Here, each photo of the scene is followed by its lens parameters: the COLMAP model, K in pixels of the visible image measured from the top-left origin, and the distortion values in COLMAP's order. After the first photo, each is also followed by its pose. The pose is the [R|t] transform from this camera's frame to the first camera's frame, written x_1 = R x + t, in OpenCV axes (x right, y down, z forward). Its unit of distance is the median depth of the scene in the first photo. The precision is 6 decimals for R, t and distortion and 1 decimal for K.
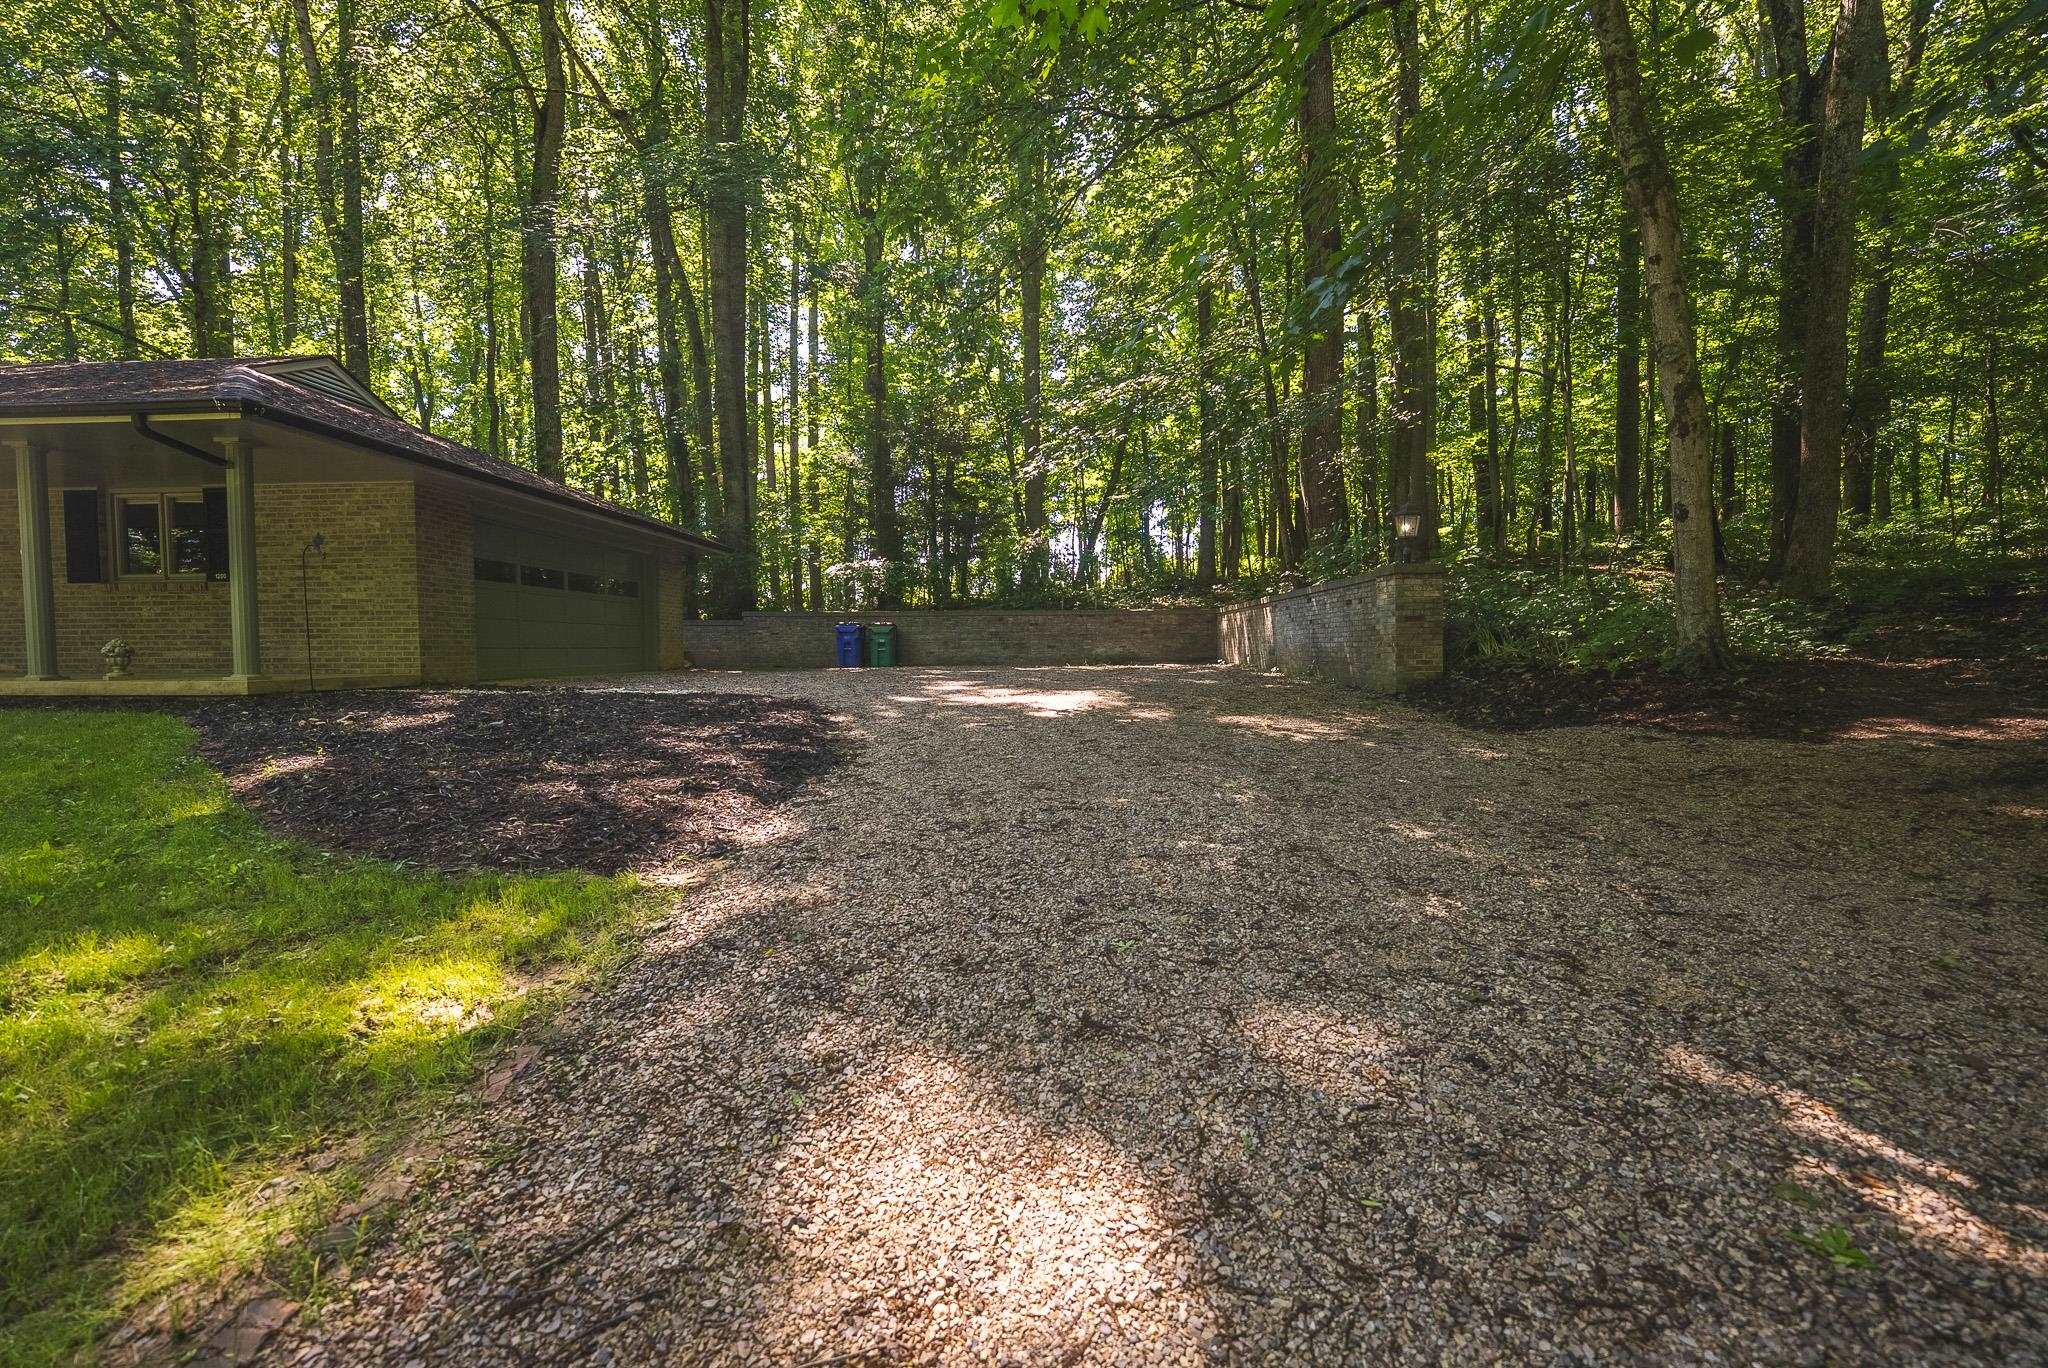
lens RADIAL K [[843.8, 0, 1030.2], [0, 843.8, 686.0], [0, 0, 1]] dist [-0.029603, 0.004830]
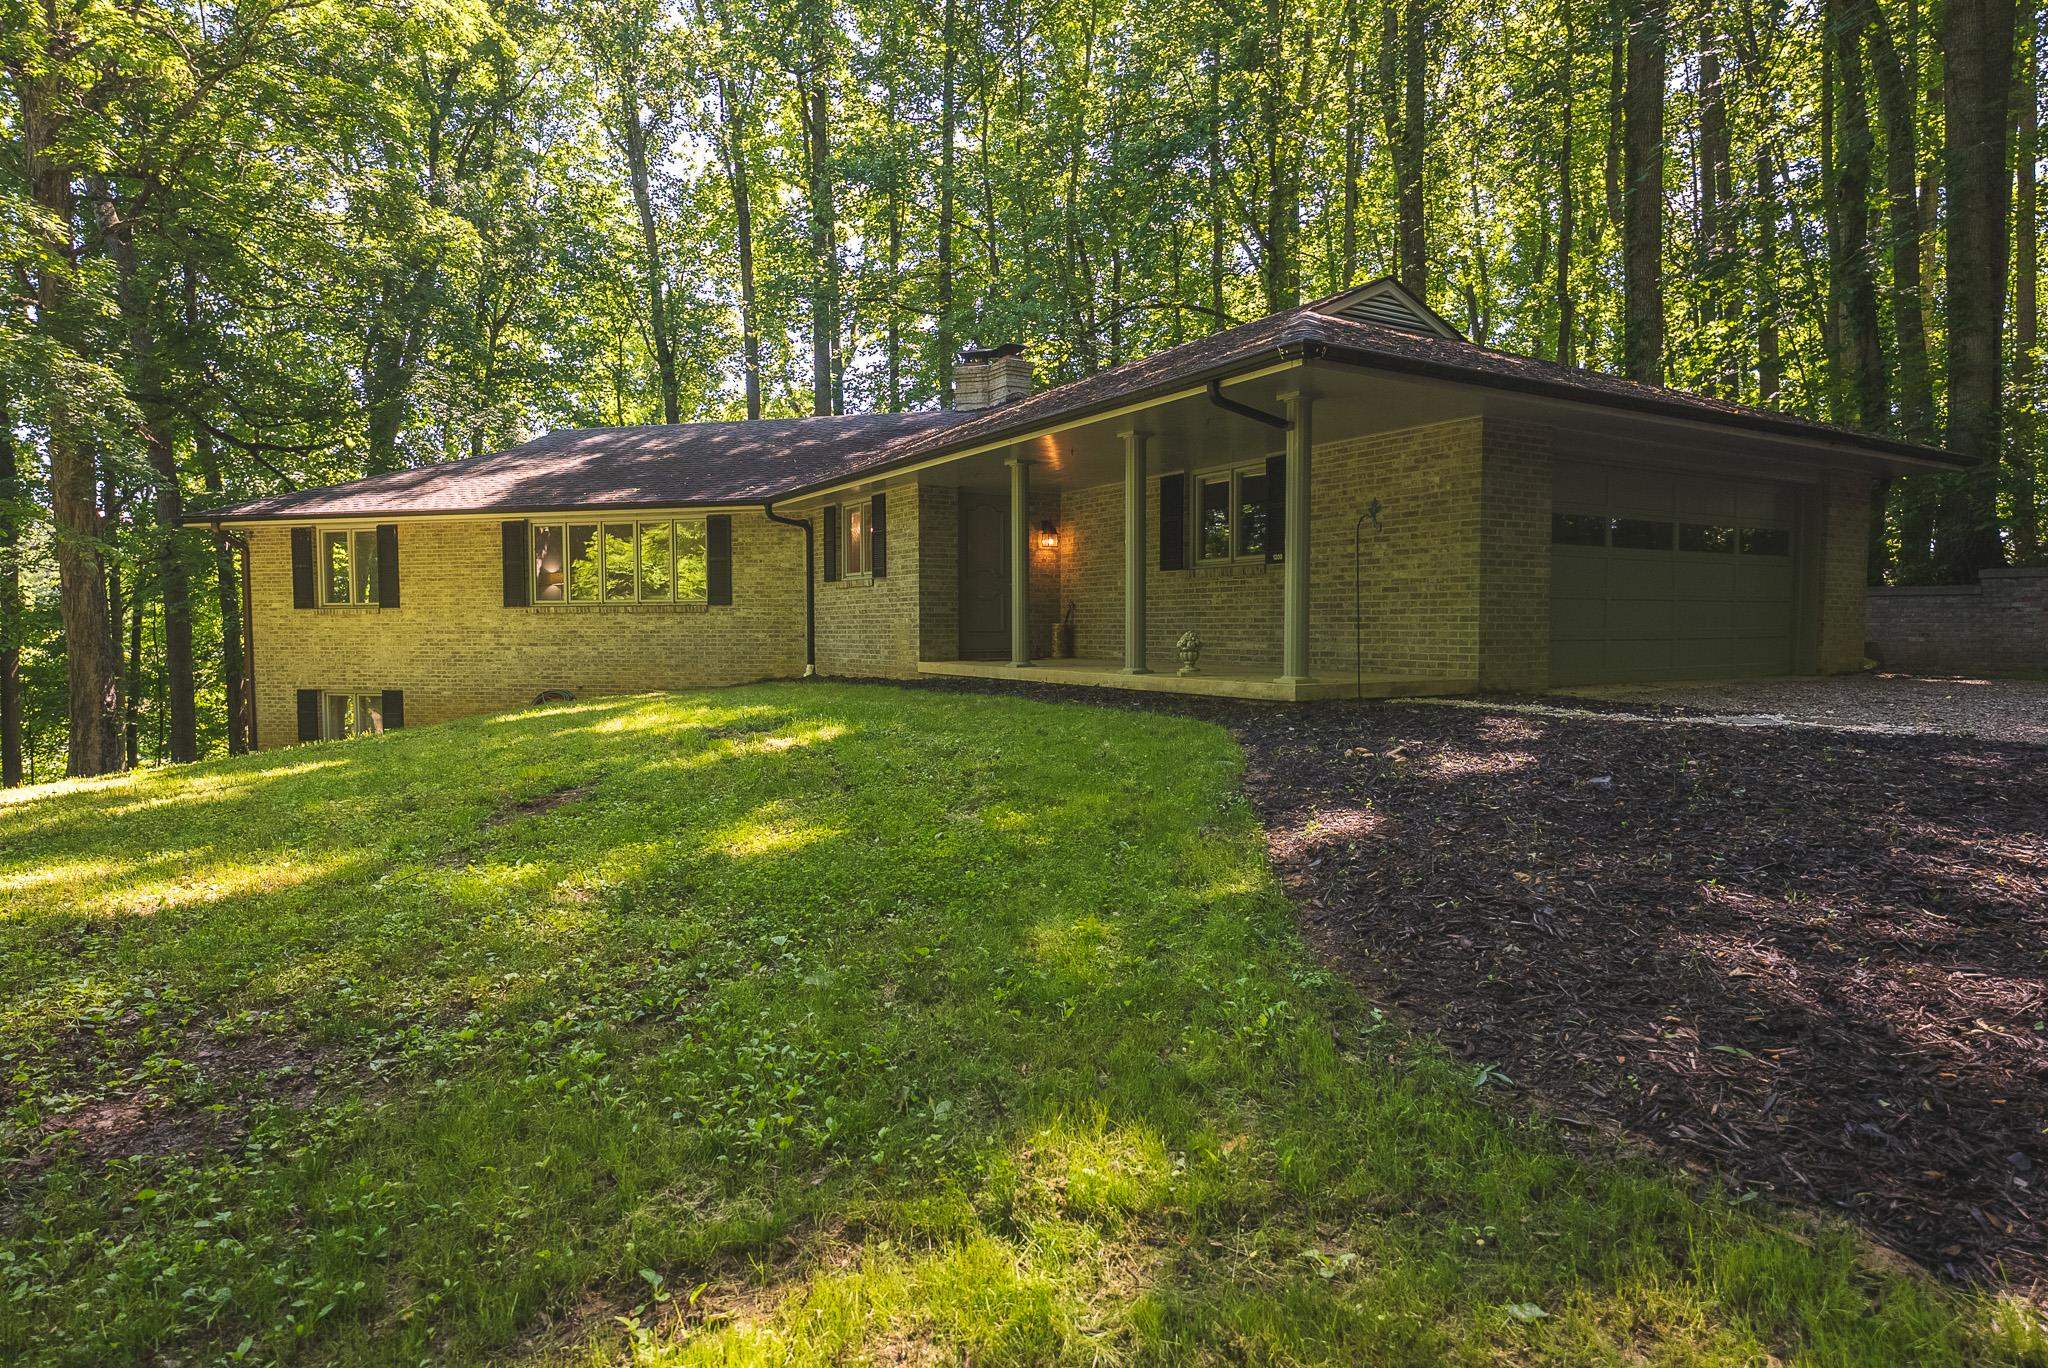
lens RADIAL K [[1146.2, 0, 1029.5], [0, 1146.2, 691.5], [0, 0, 1]] dist [-0.000597, 0.000399]
pose [[0.549393, 0.049846, -0.834076, -0.104038], [-0.037160, 0.998689, 0.035206, -0.023384], [0.834737, 0.011652, 0.550525, 0.109571]]
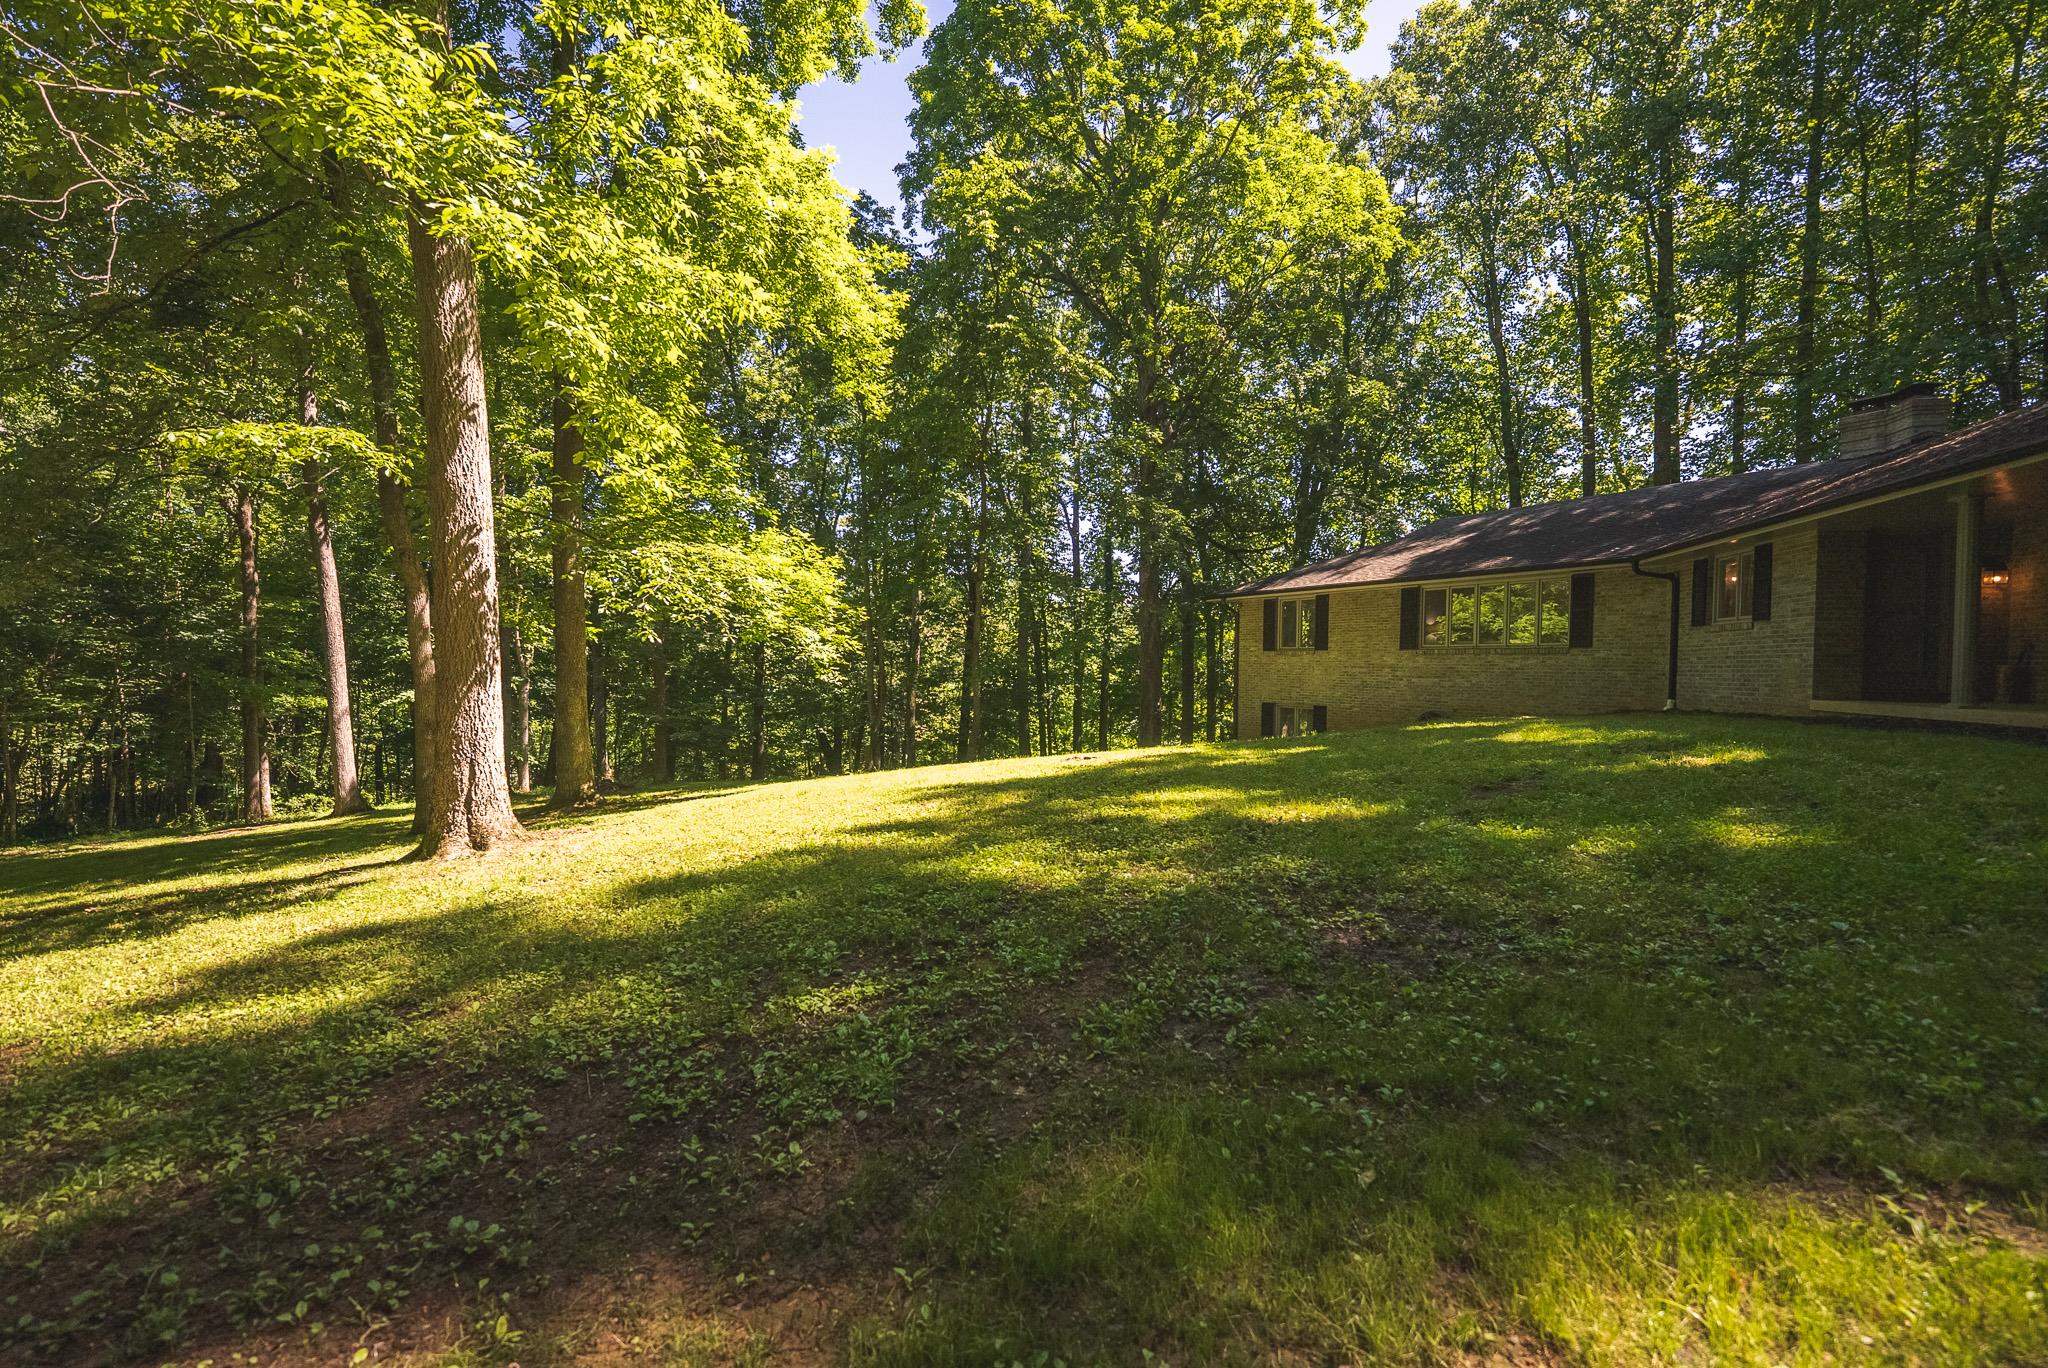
lens RADIAL K [[843.8, 0, 1030.2], [0, 843.8, 686.0], [0, 0, 1]] dist [-0.029603, 0.004830]
pose [[-0.216604, 0.026537, -0.975899, -0.101591], [-0.055973, 0.997649, 0.039552, -0.007655], [0.974654, 0.063191, -0.214609, 0.012506]]
